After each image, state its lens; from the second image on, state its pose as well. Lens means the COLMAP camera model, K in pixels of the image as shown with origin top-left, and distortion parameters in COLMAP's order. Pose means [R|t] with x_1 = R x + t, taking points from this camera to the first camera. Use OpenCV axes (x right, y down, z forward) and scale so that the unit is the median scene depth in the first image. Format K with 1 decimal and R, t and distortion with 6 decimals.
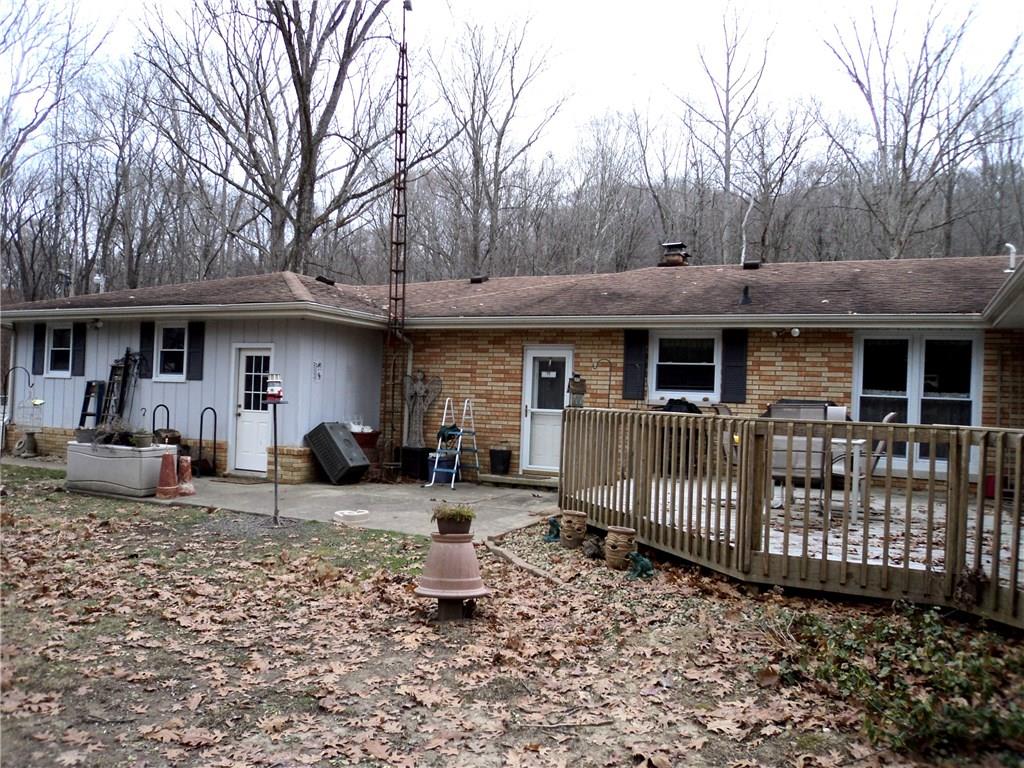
lens RADIAL K [[827.4, 0, 512.0], [0, 827.4, 384.0], [0, 0, 1]] dist [-0.002906, 0.033512]
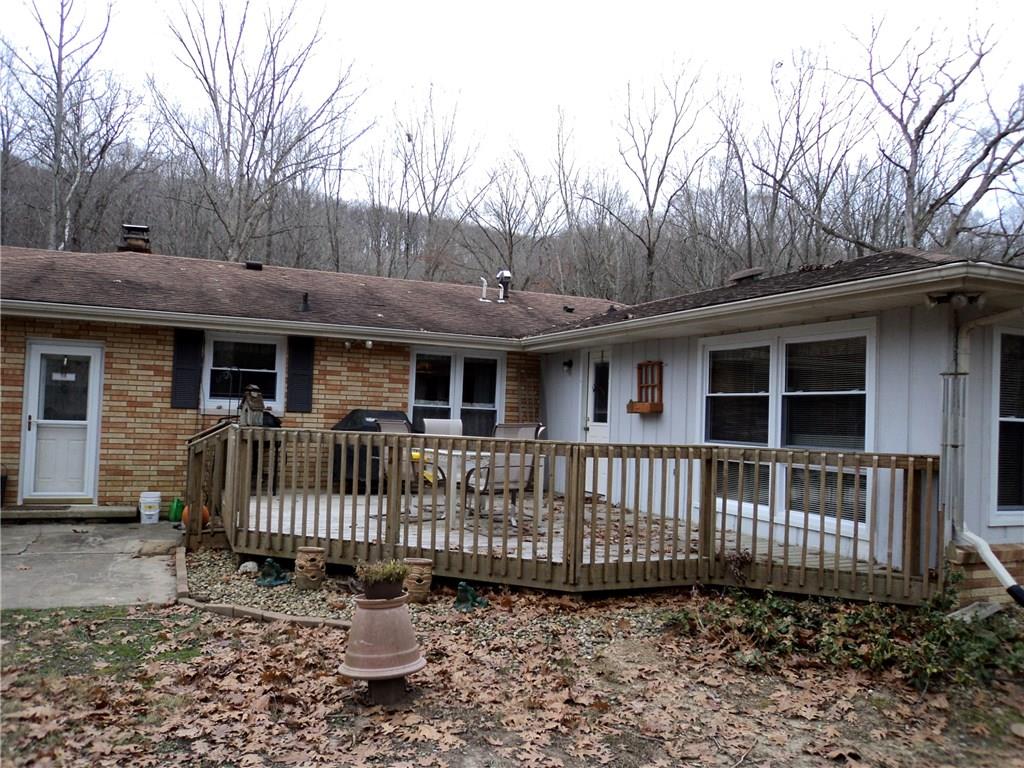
lens RADIAL K [[827.4, 0, 512.0], [0, 827.4, 384.0], [0, 0, 1]] dist [-0.002906, 0.033512]
pose [[0.684970, 0.016224, 0.728391, -0.268540], [-0.023358, 0.999727, -0.000301, -0.015965], [-0.728197, -0.016808, 0.685162, 0.153214]]
